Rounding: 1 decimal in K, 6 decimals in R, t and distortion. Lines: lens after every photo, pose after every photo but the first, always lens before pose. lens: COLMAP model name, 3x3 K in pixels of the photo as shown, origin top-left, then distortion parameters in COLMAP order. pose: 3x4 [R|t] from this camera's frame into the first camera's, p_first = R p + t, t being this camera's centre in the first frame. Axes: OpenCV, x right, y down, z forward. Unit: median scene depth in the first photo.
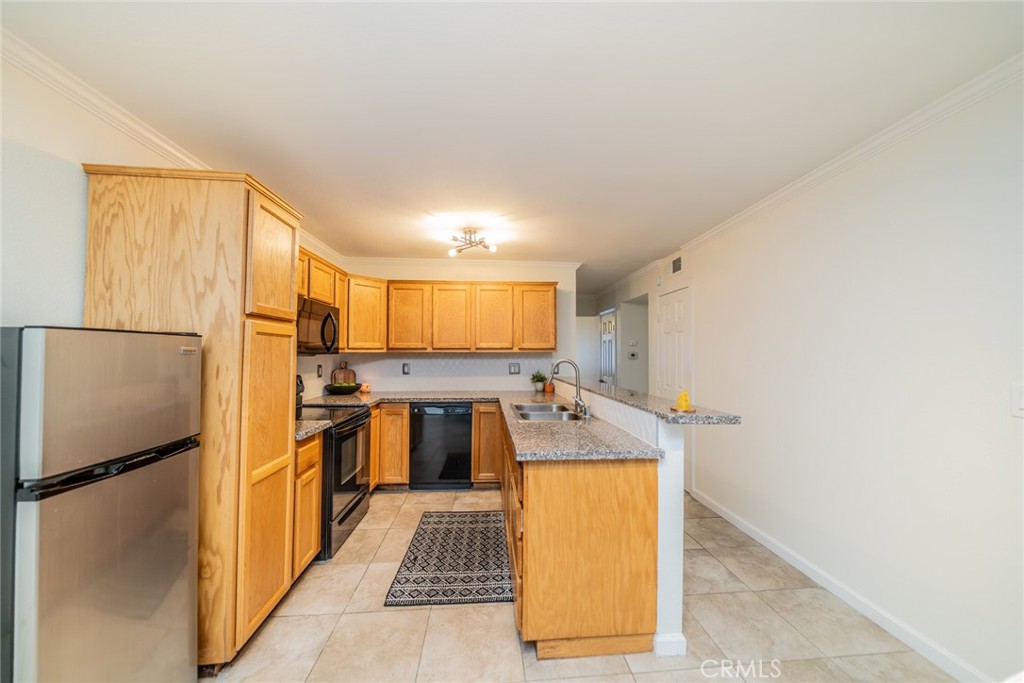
lens RADIAL K [[356.1, 0, 513.1], [0, 356.1, 346.7], [0, 0, 1]] dist [-0.006808, -0.000011]
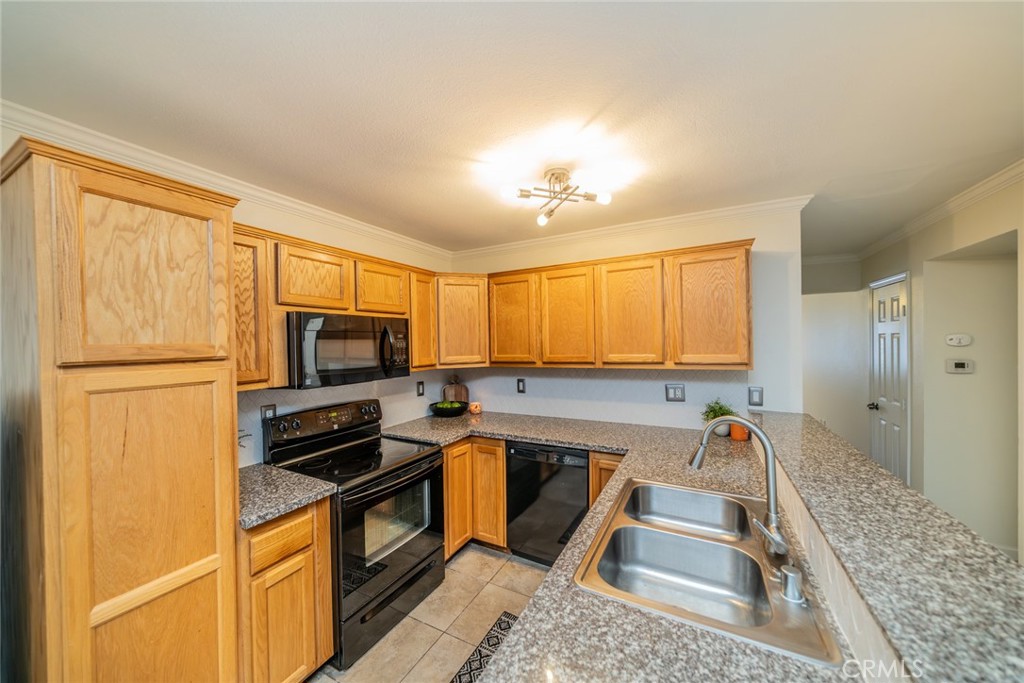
lens RADIAL K [[356.1, 0, 513.6], [0, 356.1, 345.8], [0, 0, 1]] dist [-0.006808, -0.000011]
pose [[0.844841, -0.013707, -0.534842, 0.118474], [0.031804, 0.999191, 0.024630, -0.052190], [0.534071, -0.037819, 0.844593, 0.402662]]
